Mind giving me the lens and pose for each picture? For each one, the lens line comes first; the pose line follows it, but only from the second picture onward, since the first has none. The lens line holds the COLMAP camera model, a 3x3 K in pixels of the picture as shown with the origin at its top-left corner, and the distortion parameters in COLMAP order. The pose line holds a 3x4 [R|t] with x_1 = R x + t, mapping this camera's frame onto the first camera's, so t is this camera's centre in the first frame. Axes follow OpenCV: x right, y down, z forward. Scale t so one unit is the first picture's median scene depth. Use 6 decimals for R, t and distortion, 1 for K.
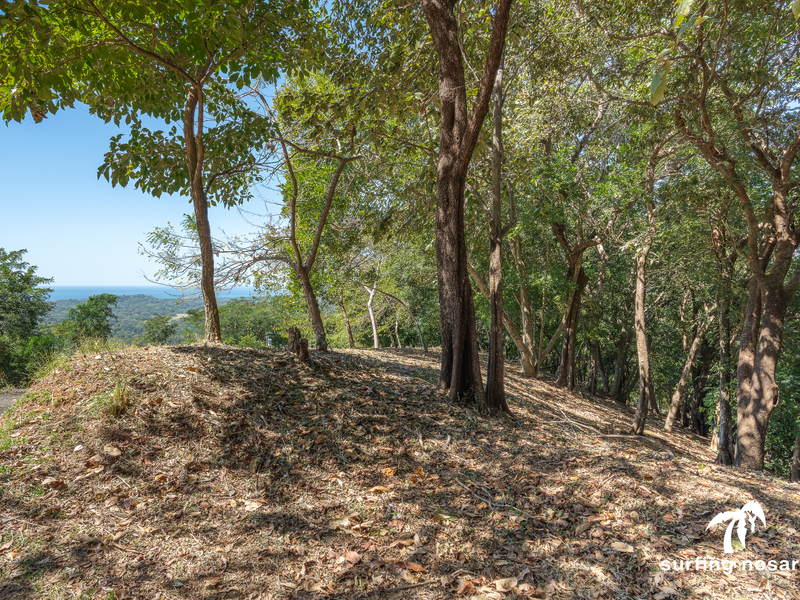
lens RADIAL K [[497.5, 0, 401.8], [0, 497.5, 299.8], [0, 0, 1]] dist [-0.016123, -0.001442]
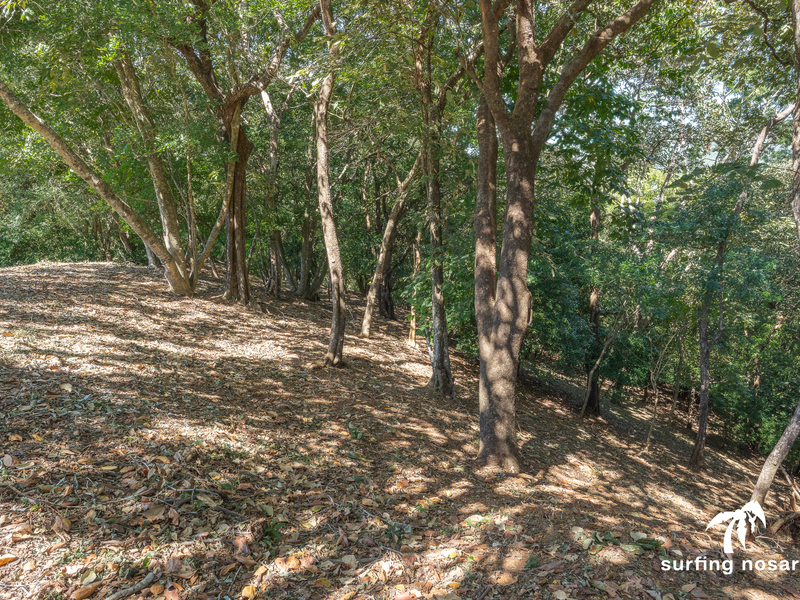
lens RADIAL K [[497.5, 0, 403.8], [0, 497.5, 298.5], [0, 0, 1]] dist [-0.016123, -0.001442]
pose [[0.819144, -0.163979, 0.549649, 0.209871], [0.036565, 0.971244, 0.235261, 0.016859], [-0.572421, -0.172615, 0.801585, 0.452346]]
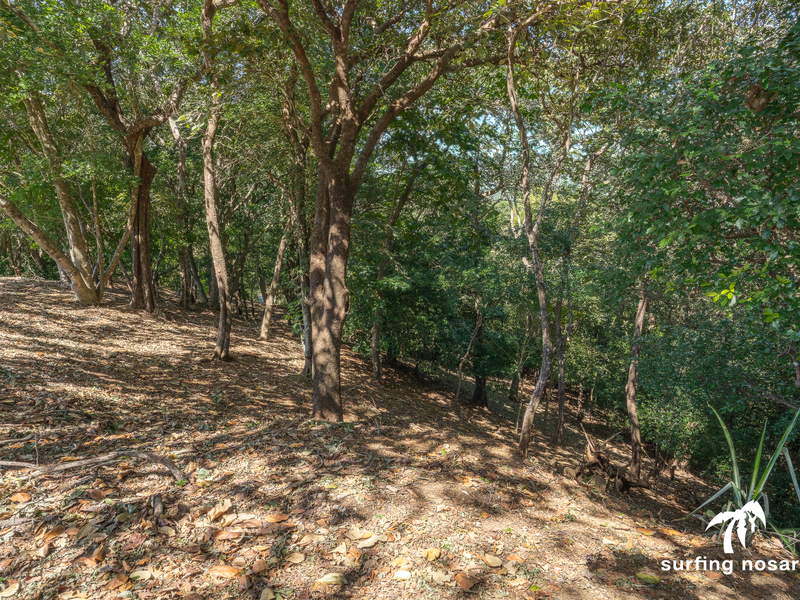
lens RADIAL K [[497.5, 0, 404.0], [0, 497.5, 297.8], [0, 0, 1]] dist [-0.016123, -0.001442]
pose [[0.741805, -0.160084, 0.651228, 0.201686], [0.028391, 0.977716, 0.208001, 0.004819], [-0.670014, -0.135807, 0.729820, 0.223514]]
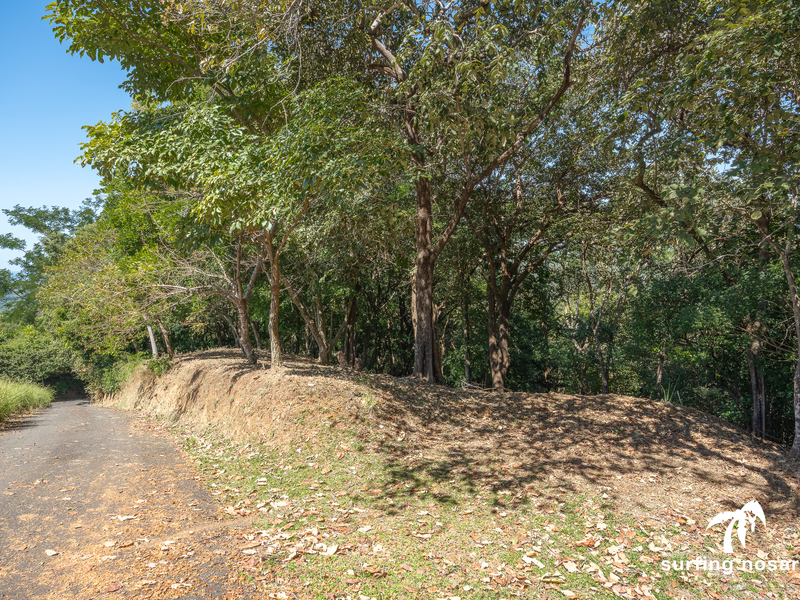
lens RADIAL K [[497.5, 0, 402.1], [0, 497.5, 302.4], [0, 0, 1]] dist [-0.016123, -0.001442]
pose [[0.794078, -0.045001, 0.606148, -0.562669], [0.021770, 0.998721, 0.045627, -0.095206], [-0.607426, -0.023035, 0.794042, -0.208935]]
